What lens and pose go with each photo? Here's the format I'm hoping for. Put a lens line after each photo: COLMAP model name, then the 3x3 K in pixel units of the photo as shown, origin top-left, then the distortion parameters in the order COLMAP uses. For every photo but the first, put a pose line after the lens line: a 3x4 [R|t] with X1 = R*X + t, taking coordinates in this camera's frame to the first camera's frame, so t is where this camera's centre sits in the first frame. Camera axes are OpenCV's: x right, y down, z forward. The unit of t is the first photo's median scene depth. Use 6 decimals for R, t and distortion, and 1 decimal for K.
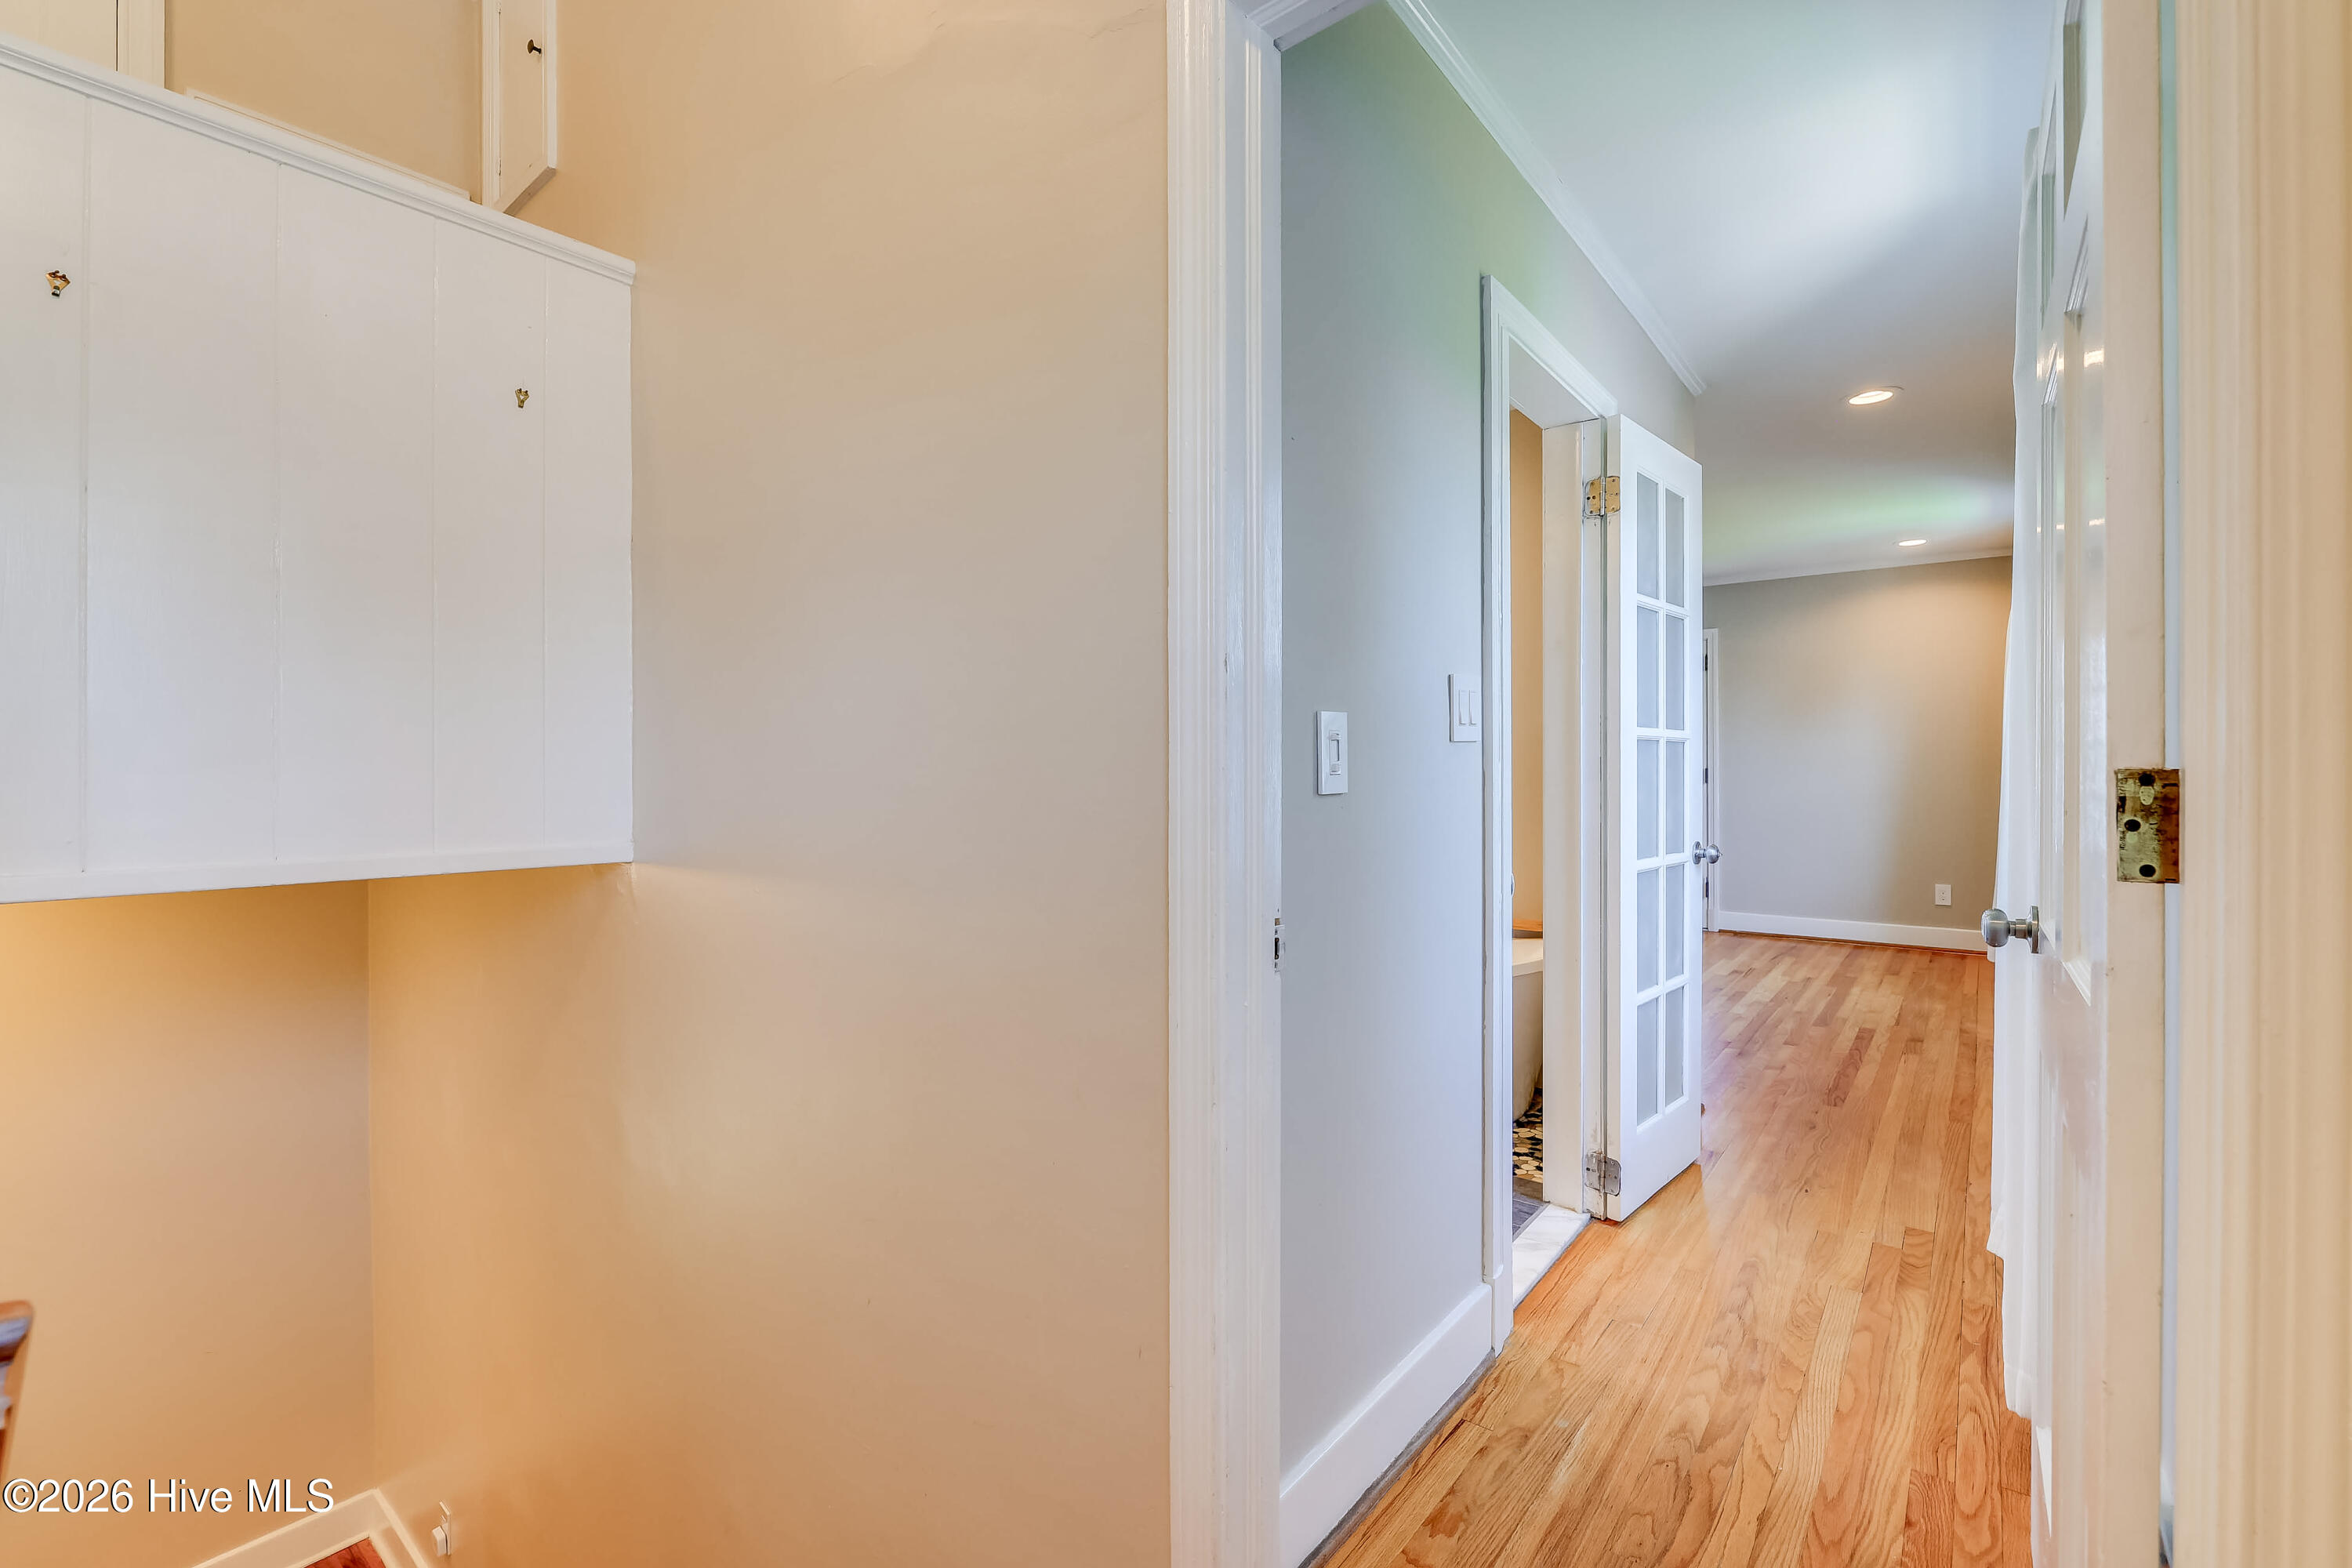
lens RADIAL K [[1017.4, 0, 1176.0], [0, 1017.4, 784.0], [0, 0, 1]] dist [-0.009551, -0.000049]
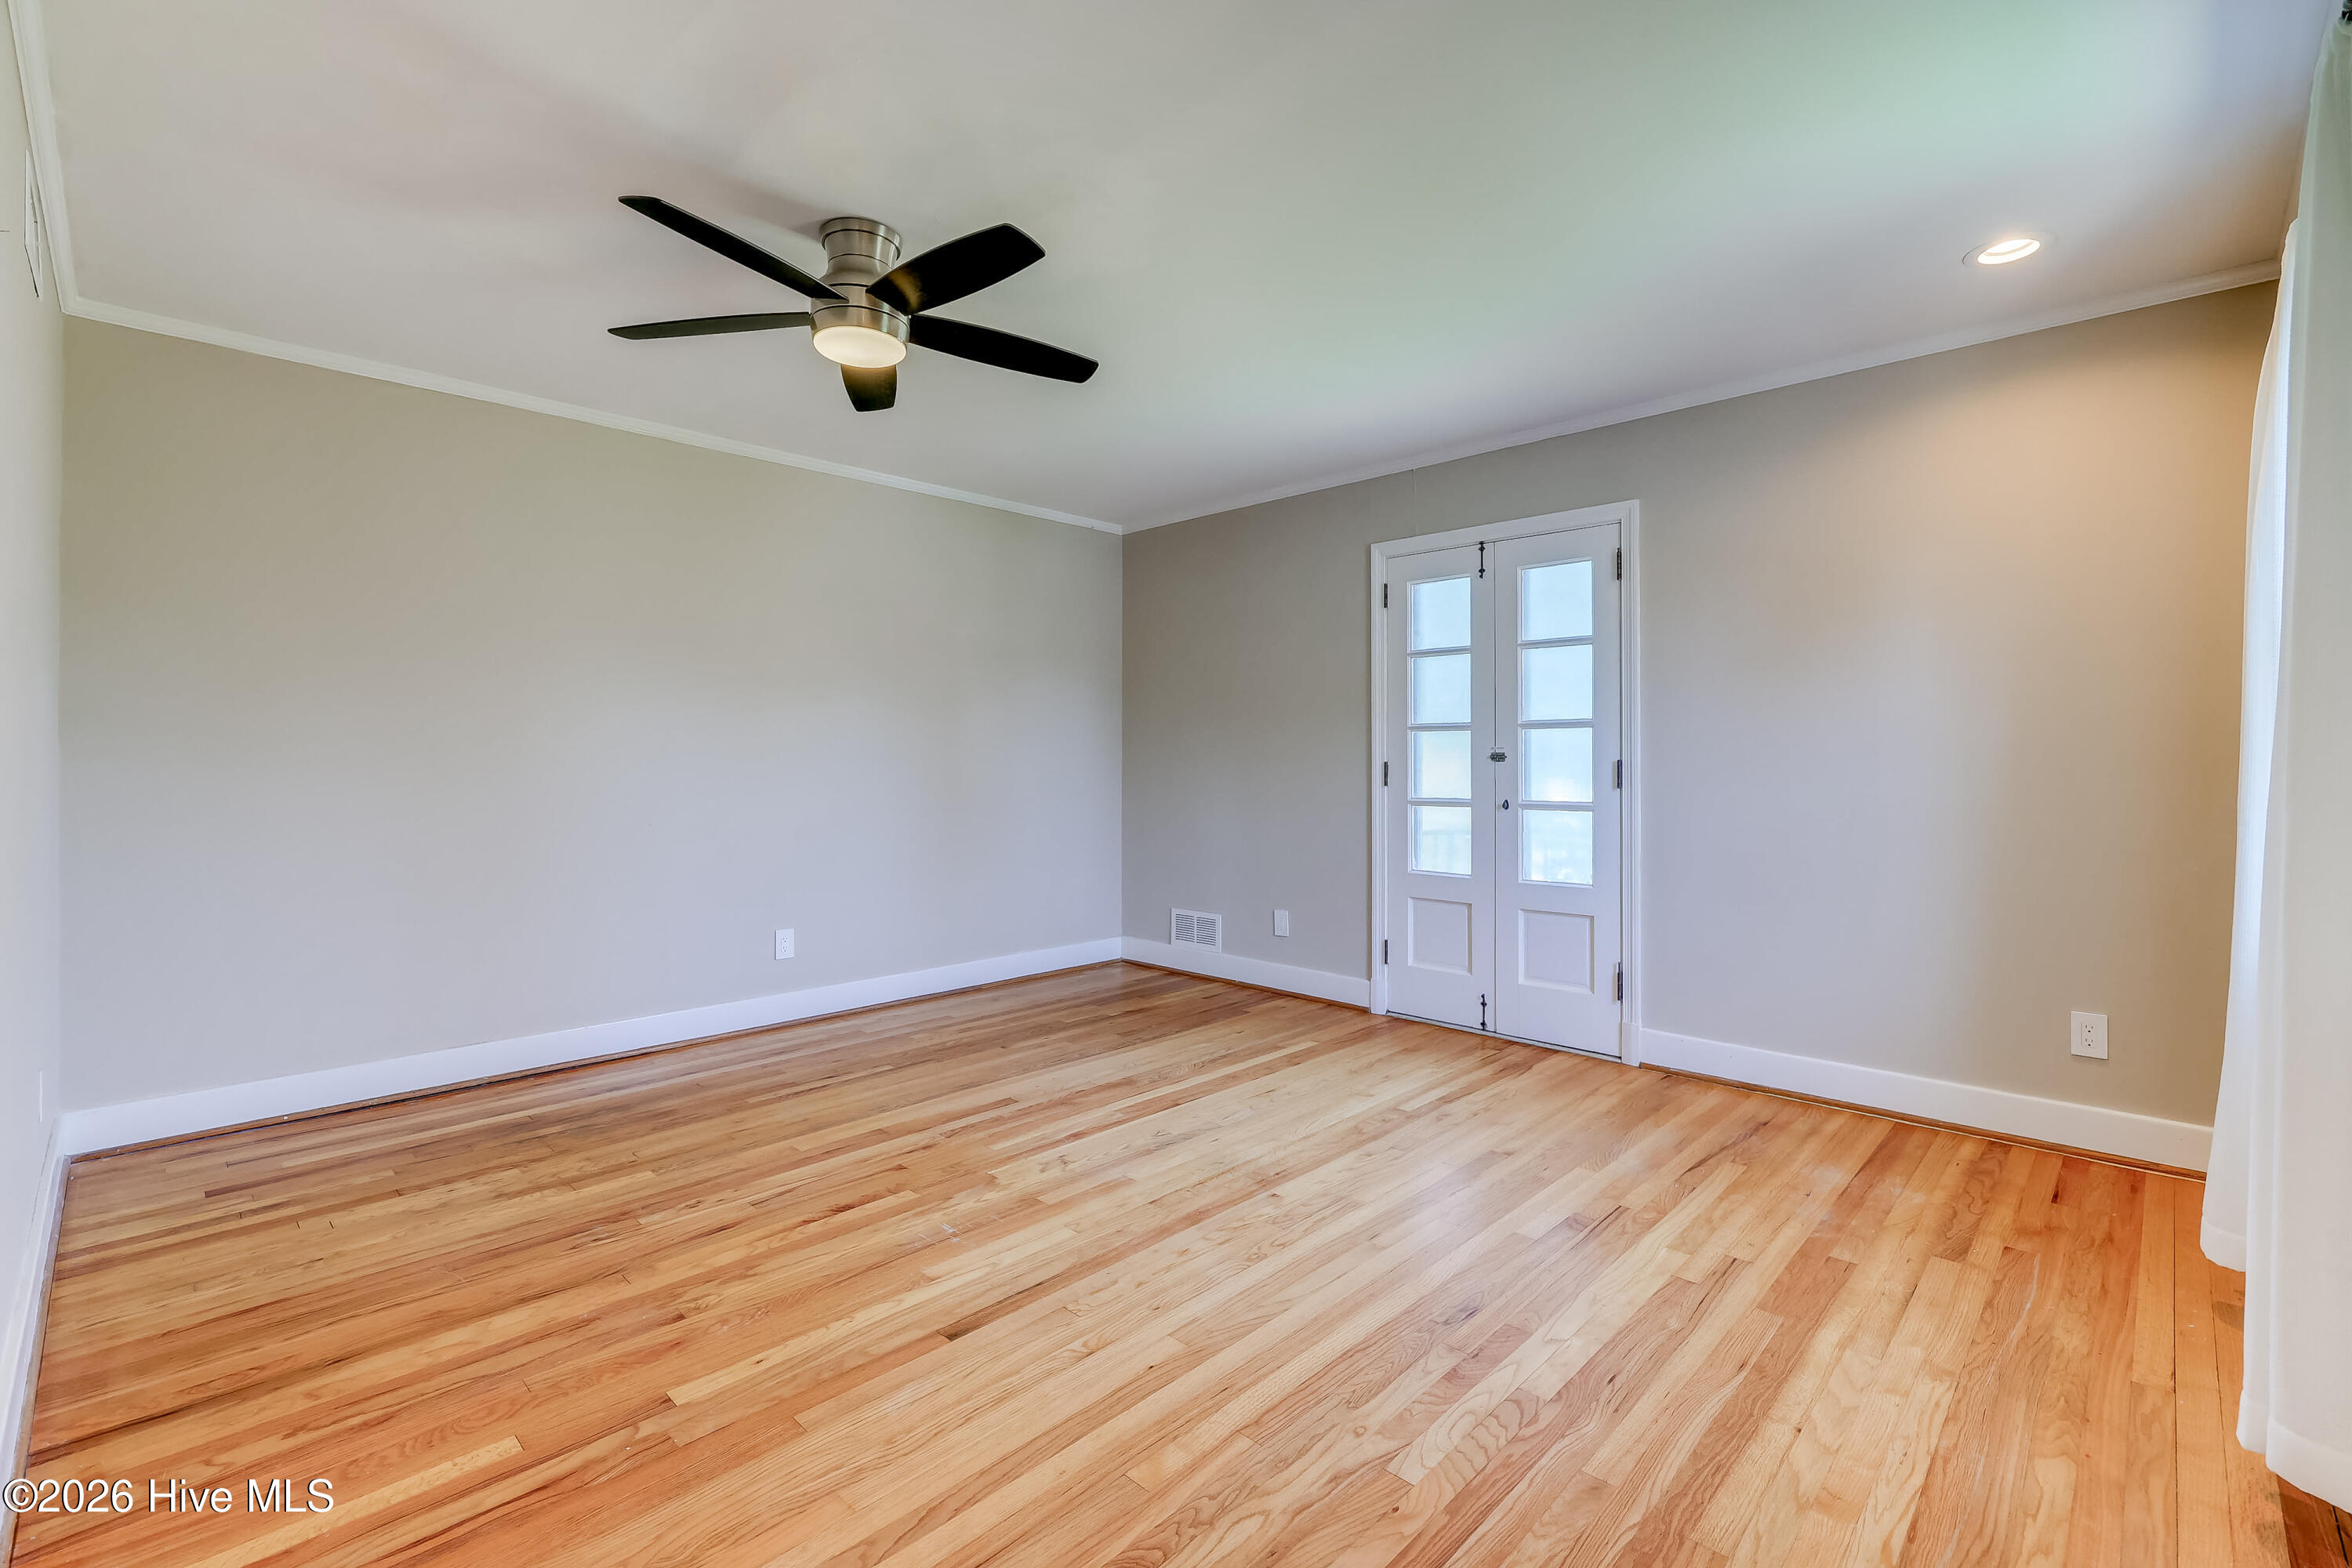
lens RADIAL K [[1021.4, 0, 1180.0], [0, 1021.4, 760.4], [0, 0, 1]] dist [-0.010460, 0.000191]
pose [[0.995103, 0.005011, -0.098715, 0.388326], [-0.006590, 0.999855, -0.015681, -0.005840], [0.098622, 0.016255, 0.994992, 0.494770]]
